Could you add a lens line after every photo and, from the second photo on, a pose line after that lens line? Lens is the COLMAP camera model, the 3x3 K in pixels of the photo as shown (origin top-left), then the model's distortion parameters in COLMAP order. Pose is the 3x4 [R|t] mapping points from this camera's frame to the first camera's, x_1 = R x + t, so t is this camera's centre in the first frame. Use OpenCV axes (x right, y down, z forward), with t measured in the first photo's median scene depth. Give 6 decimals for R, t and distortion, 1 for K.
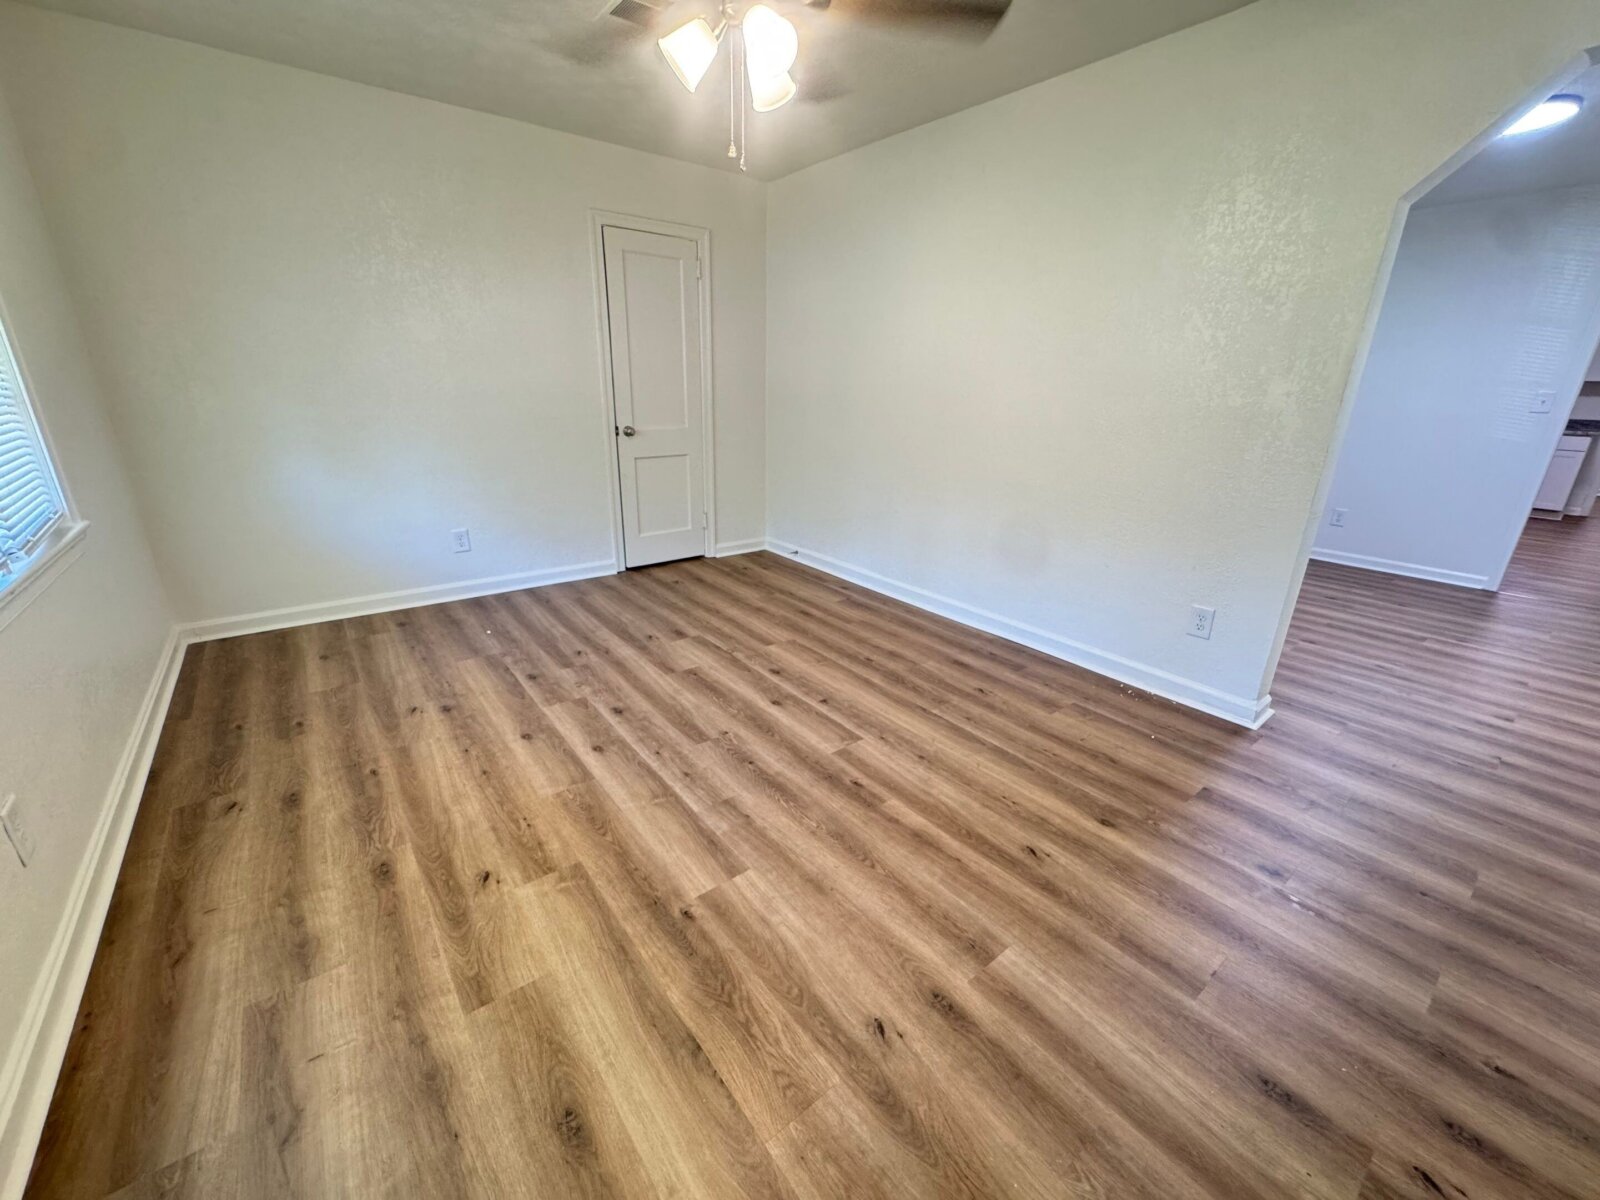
lens RADIAL K [[642.4, 0, 793.9], [0, 642.4, 602.4], [0, 0, 1]] dist [-0.002647, 0.000173]
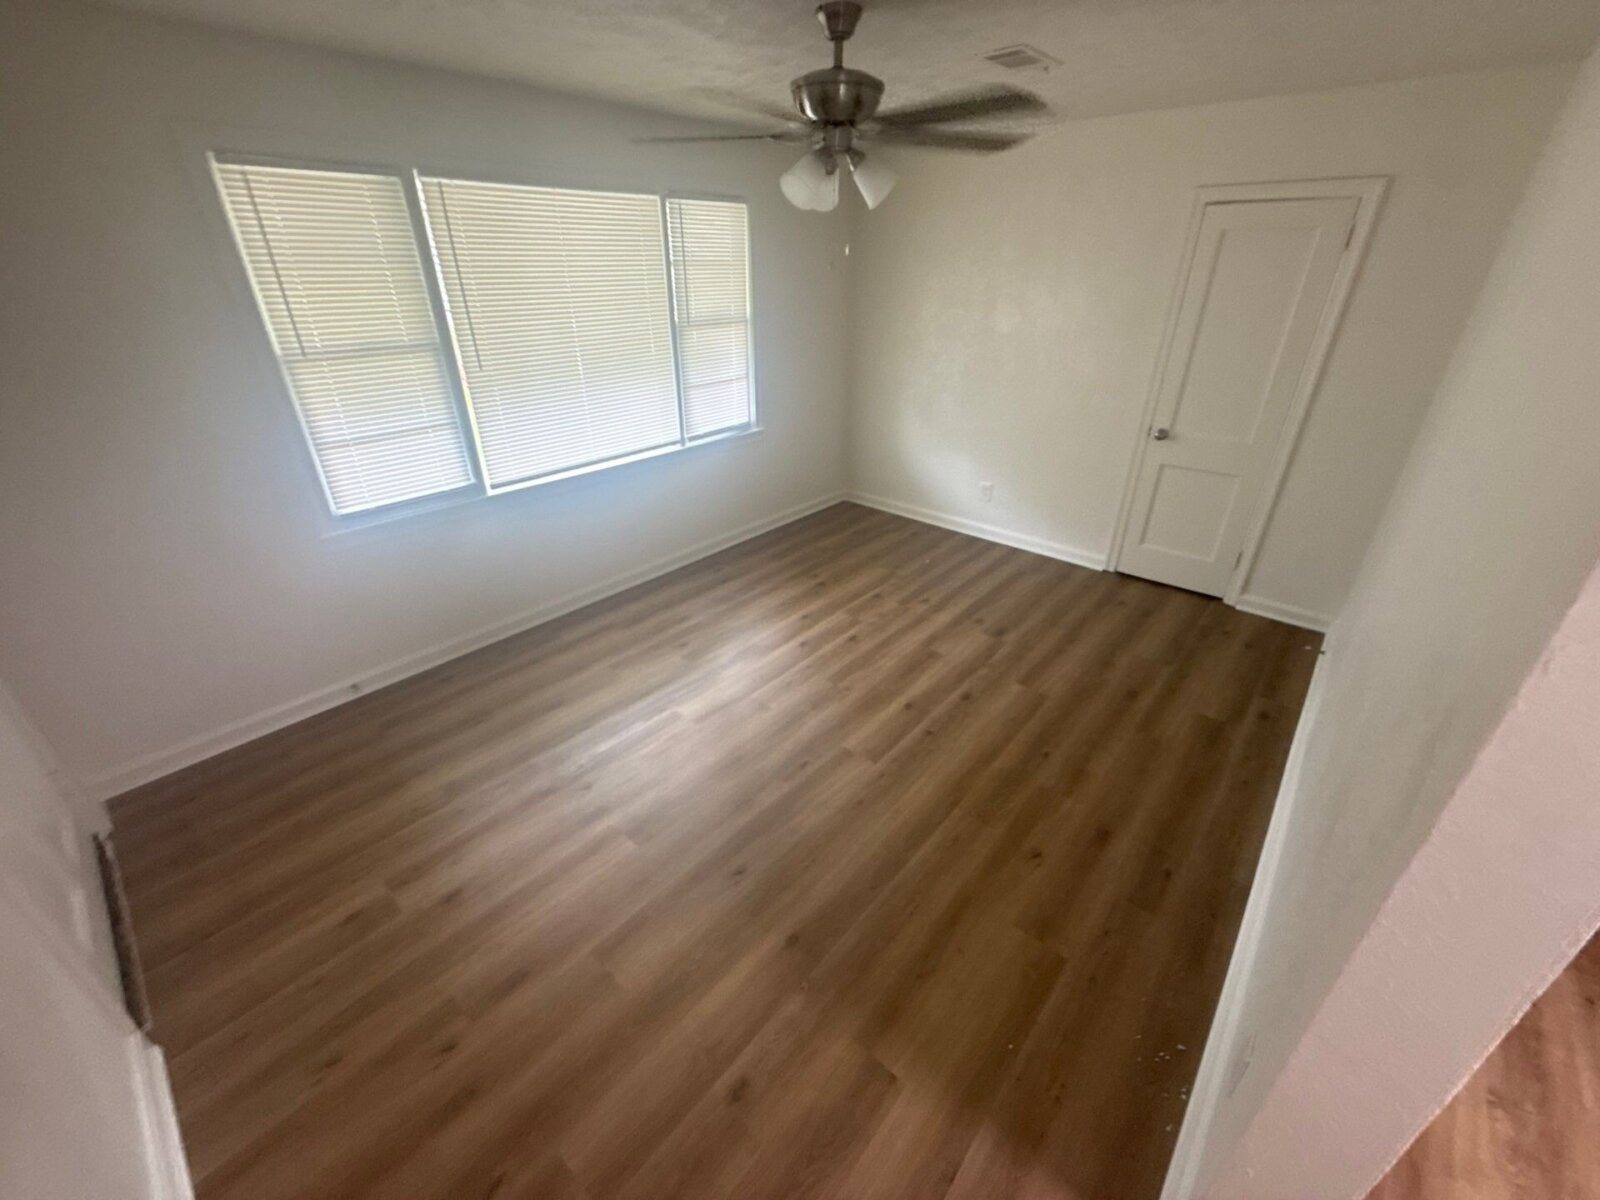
lens RADIAL K [[642.4, 0, 799.5], [0, 642.4, 600.7], [0, 0, 1]] dist [-0.002647, 0.000173]
pose [[0.199232, 0.435767, -0.877732, 0.690185], [-0.323351, 0.874757, 0.360894, -0.283776], [0.925068, 0.211914, 0.315185, 0.369603]]
